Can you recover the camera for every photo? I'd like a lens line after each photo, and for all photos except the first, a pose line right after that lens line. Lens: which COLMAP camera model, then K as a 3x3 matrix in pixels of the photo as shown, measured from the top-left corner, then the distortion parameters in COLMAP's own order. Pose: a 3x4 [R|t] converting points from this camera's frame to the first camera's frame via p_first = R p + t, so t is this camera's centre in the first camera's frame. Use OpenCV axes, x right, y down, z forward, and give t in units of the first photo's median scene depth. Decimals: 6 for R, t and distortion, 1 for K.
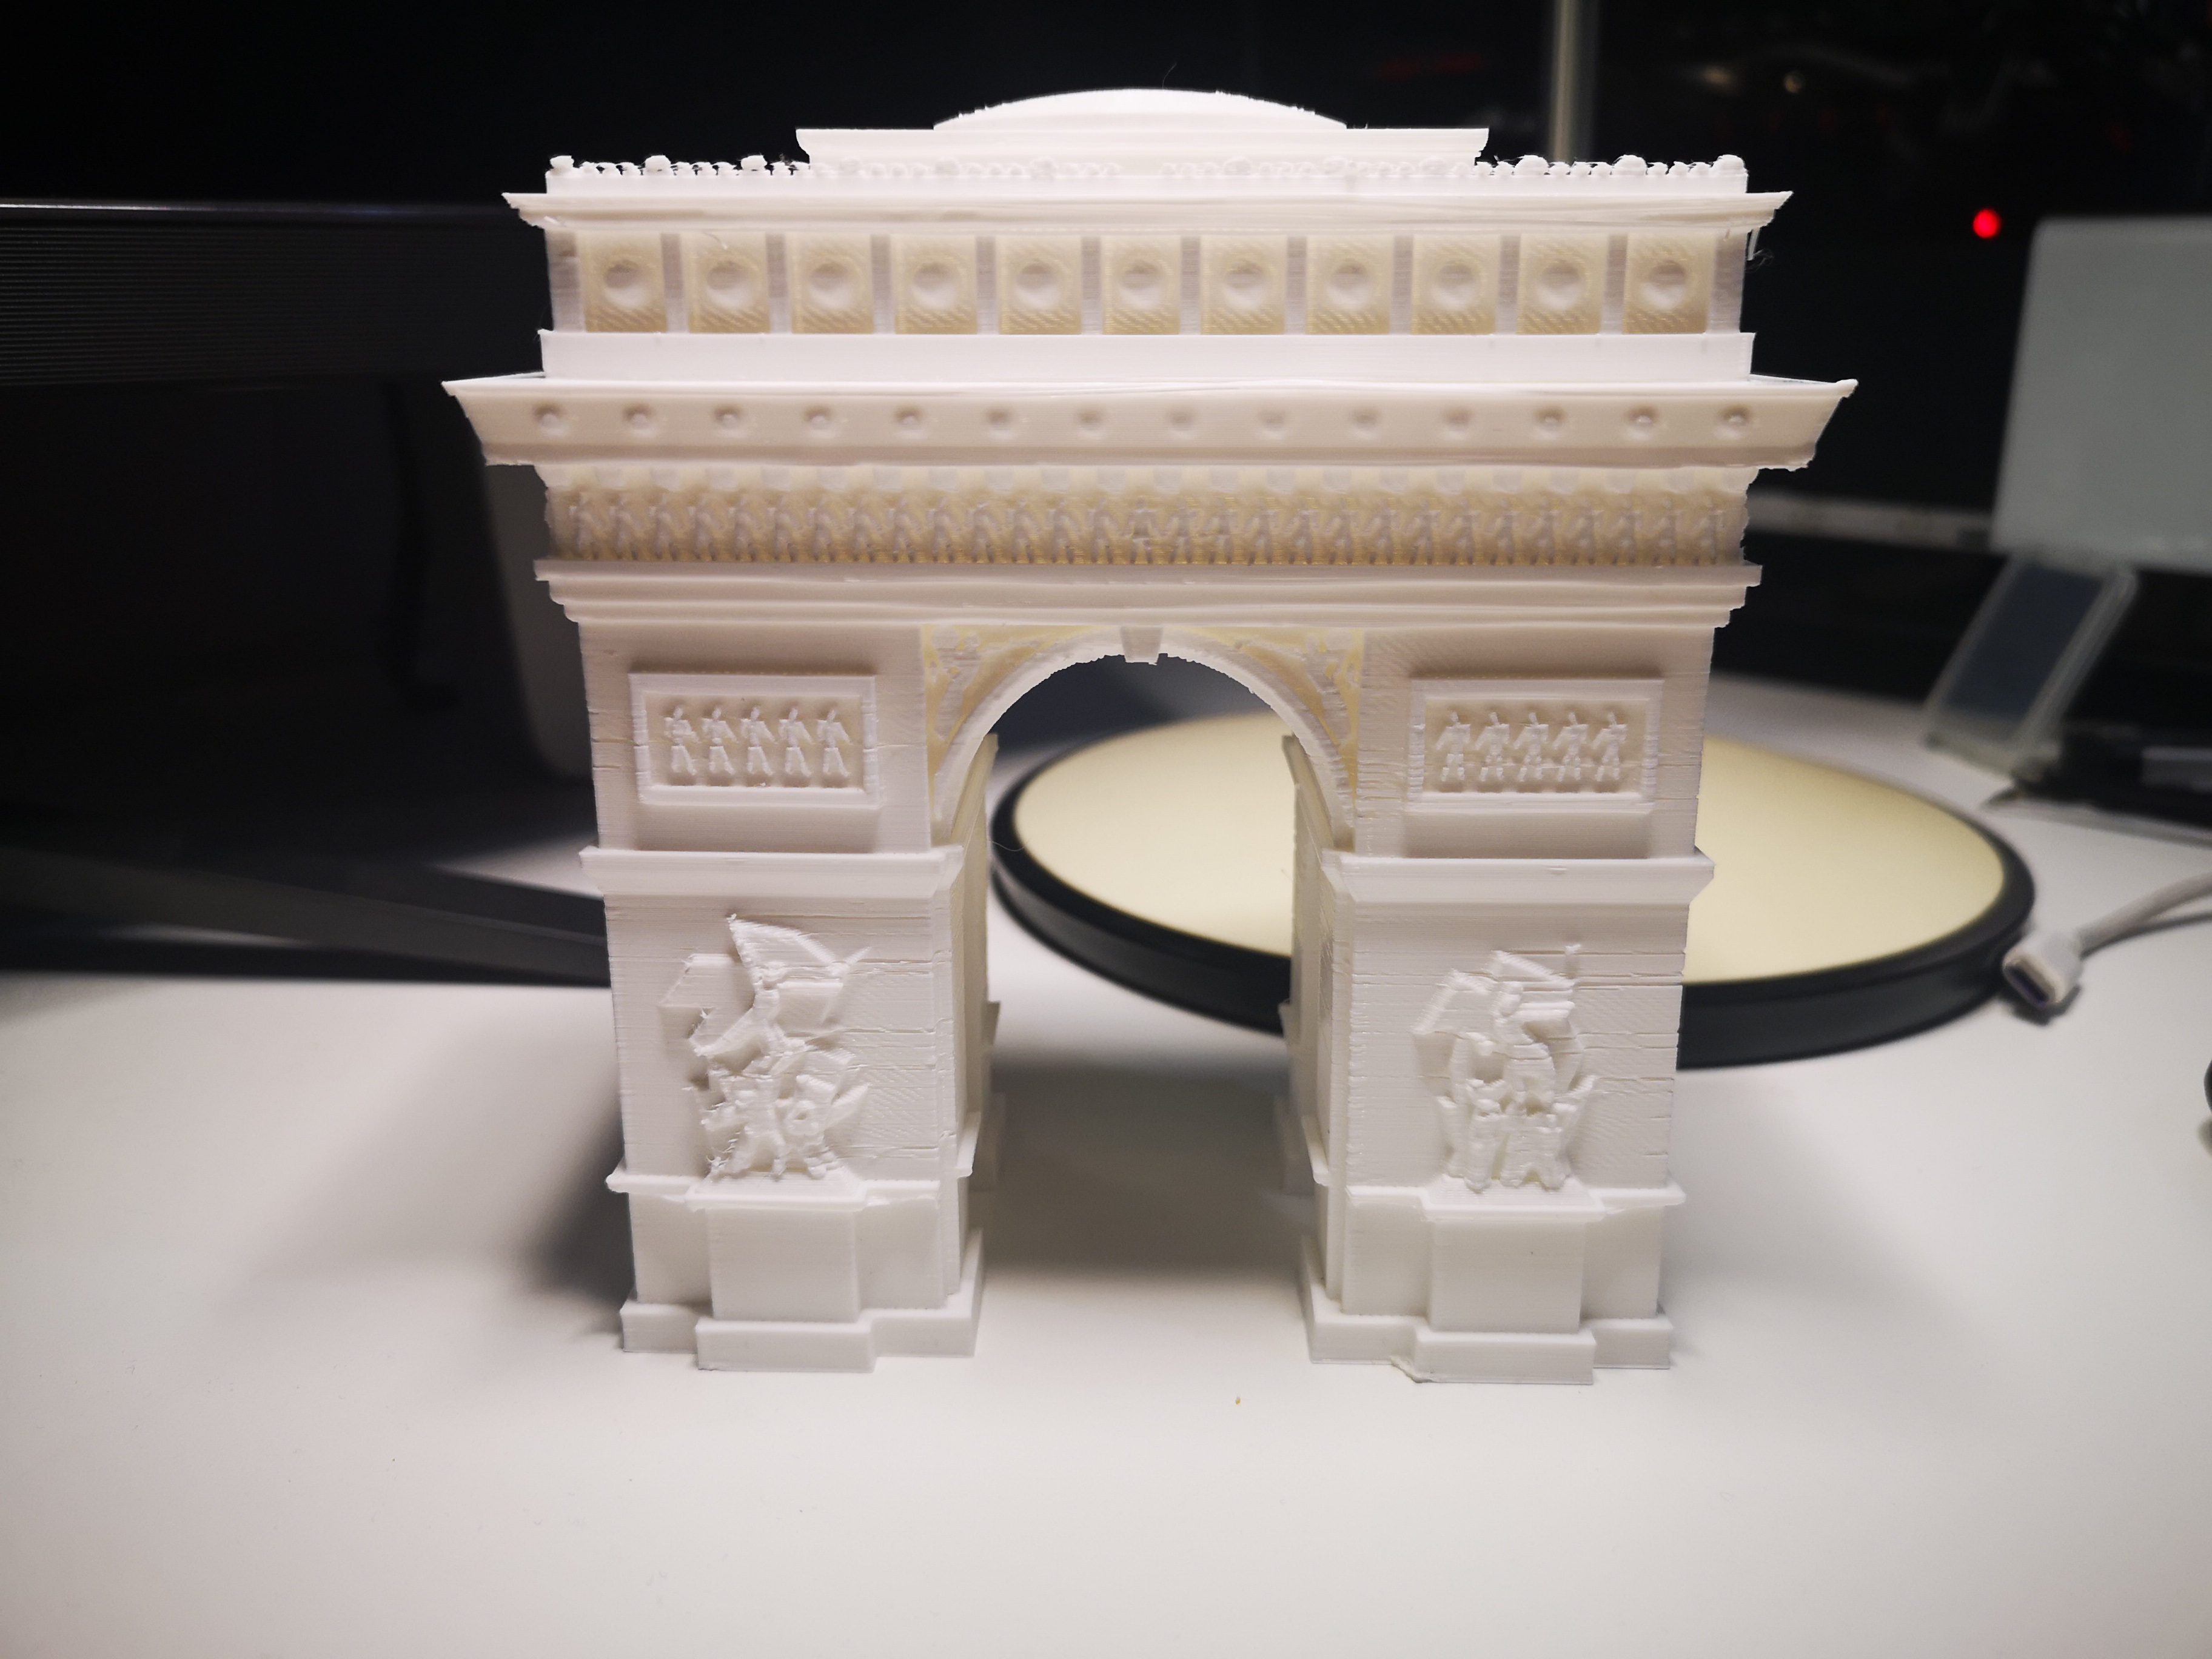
lens RADIAL K [[1710.8, 0, 1071.1], [0, 1710.8, 759.2], [0, 0, 1]] dist [0.027322, -0.002334]
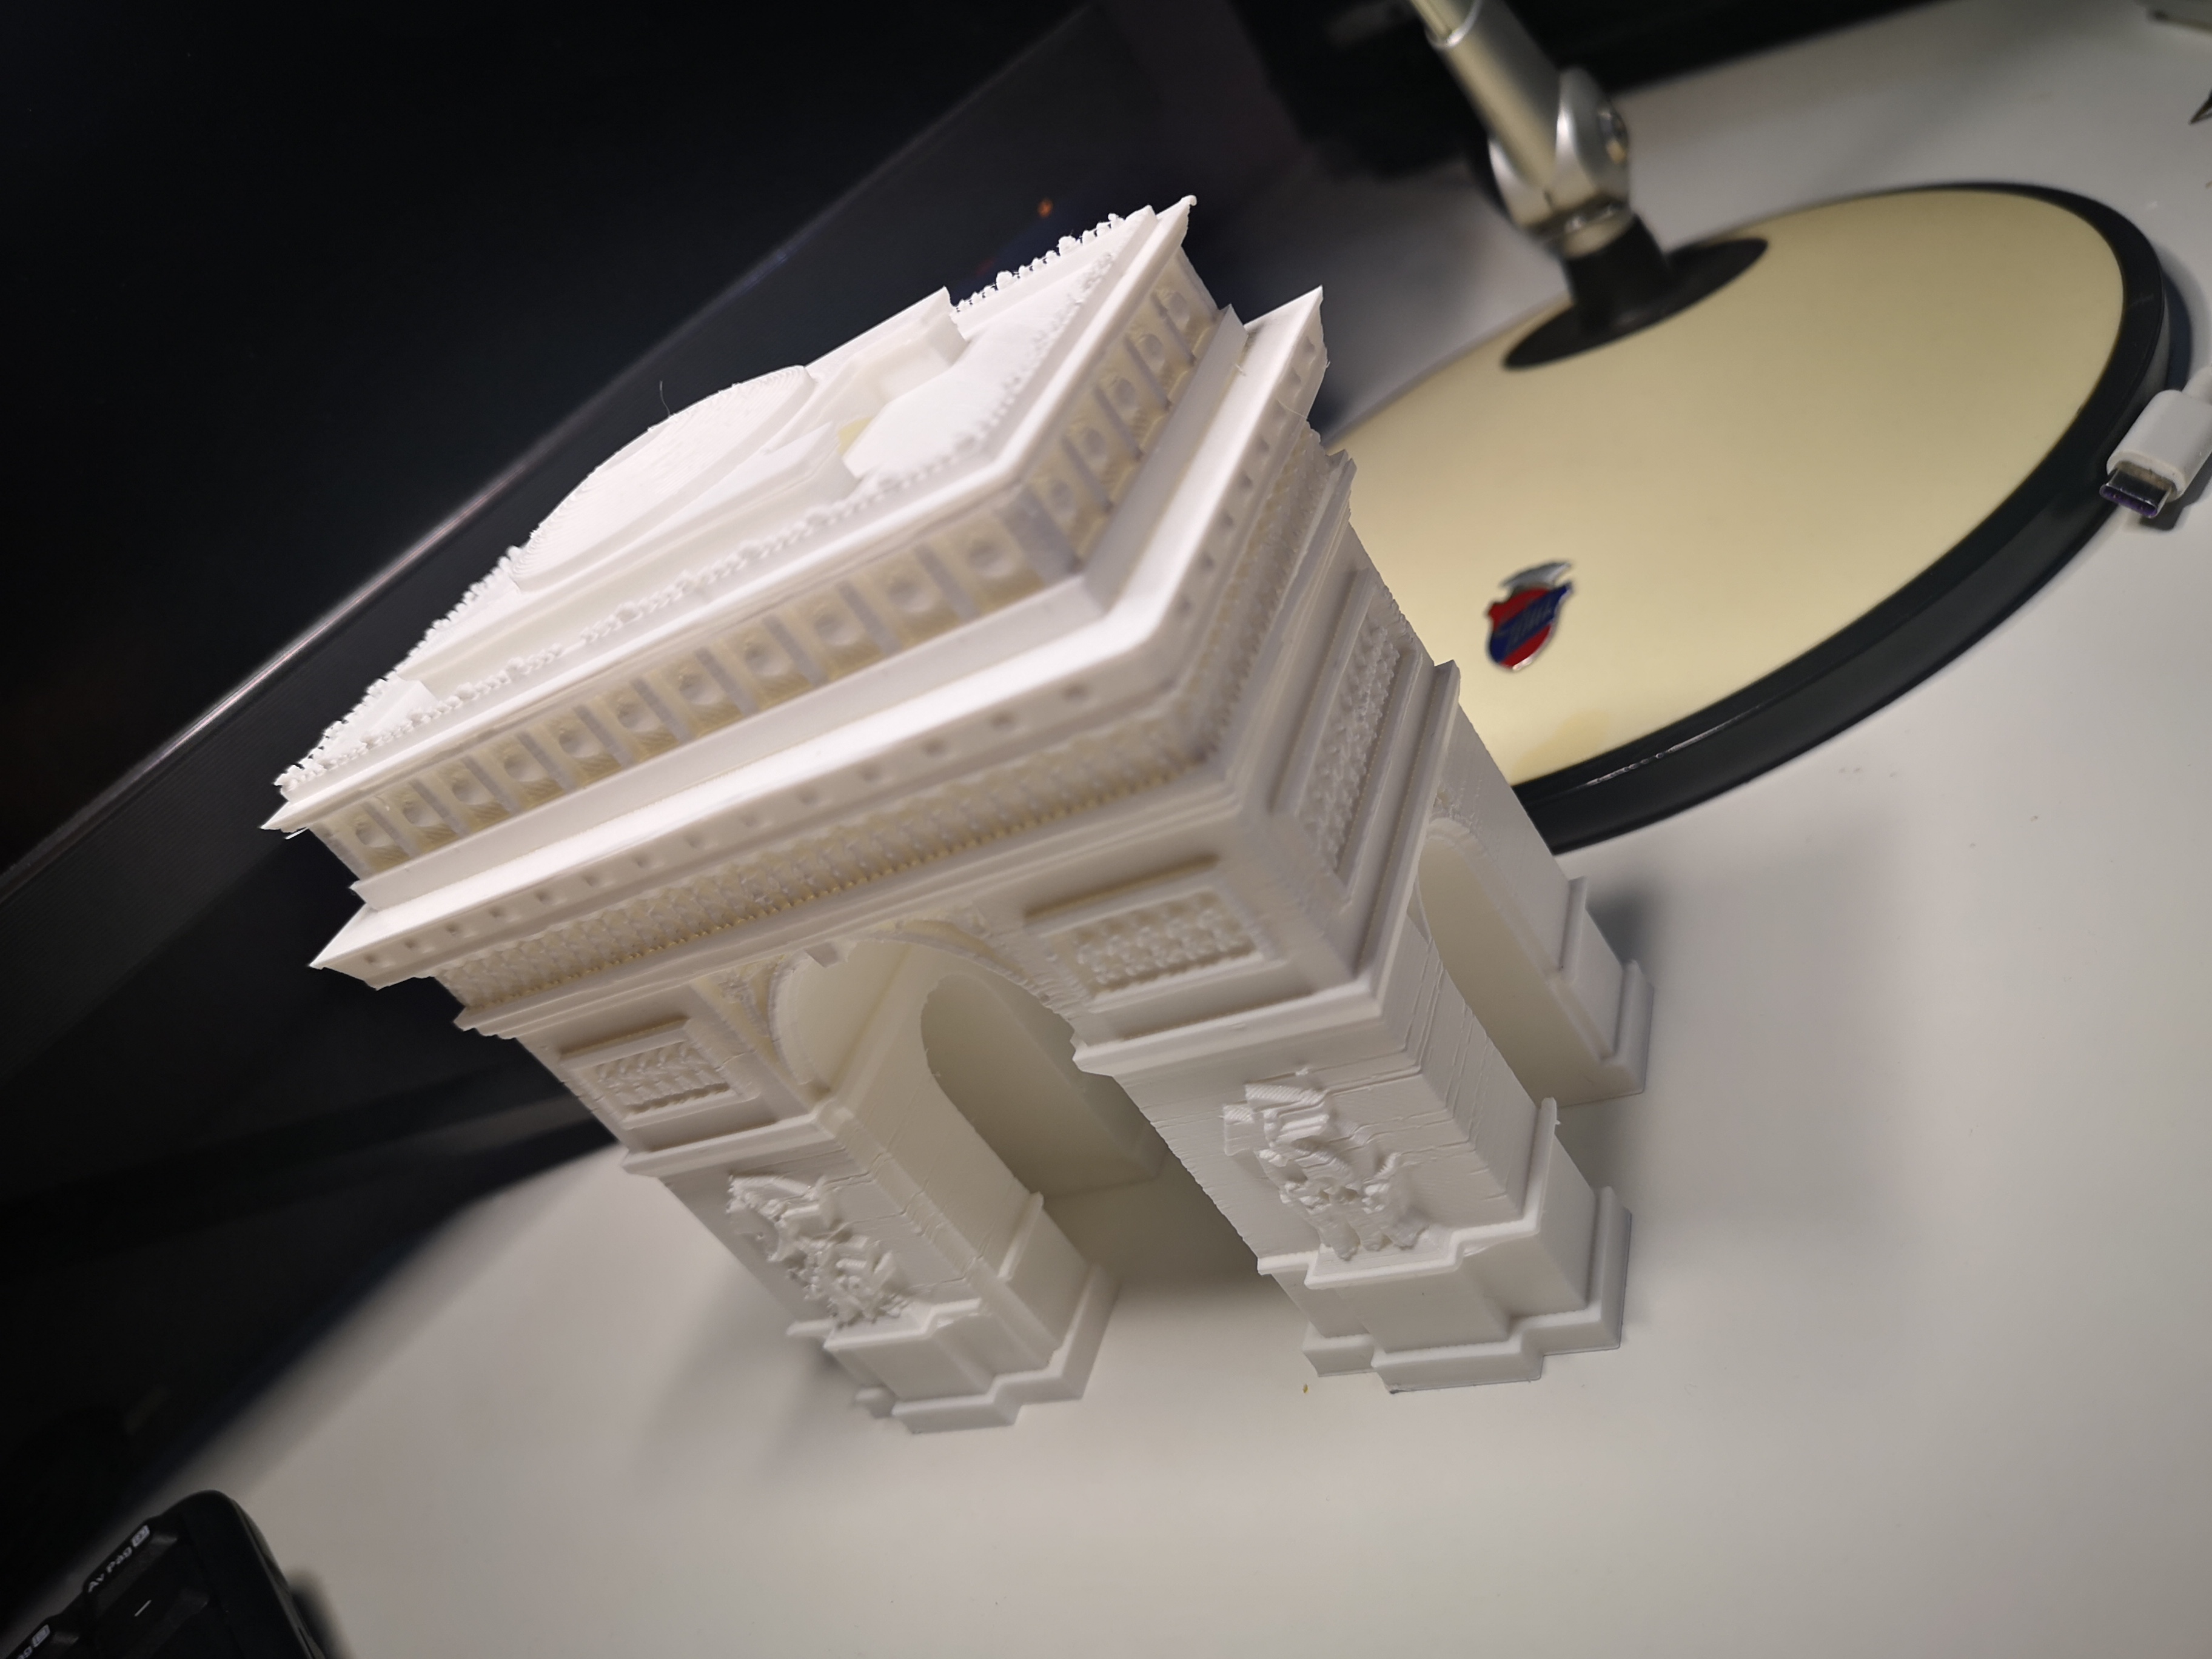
lens RADIAL K [[1710.8, 0, 1071.1], [0, 1710.8, 759.2], [0, 0, 1]] dist [0.027322, -0.002334]
pose [[0.796045, -0.298926, -0.526266, 0.765823], [0.452038, 0.871844, 0.188547, -0.304393], [0.402460, -0.387983, 0.829153, 0.163389]]
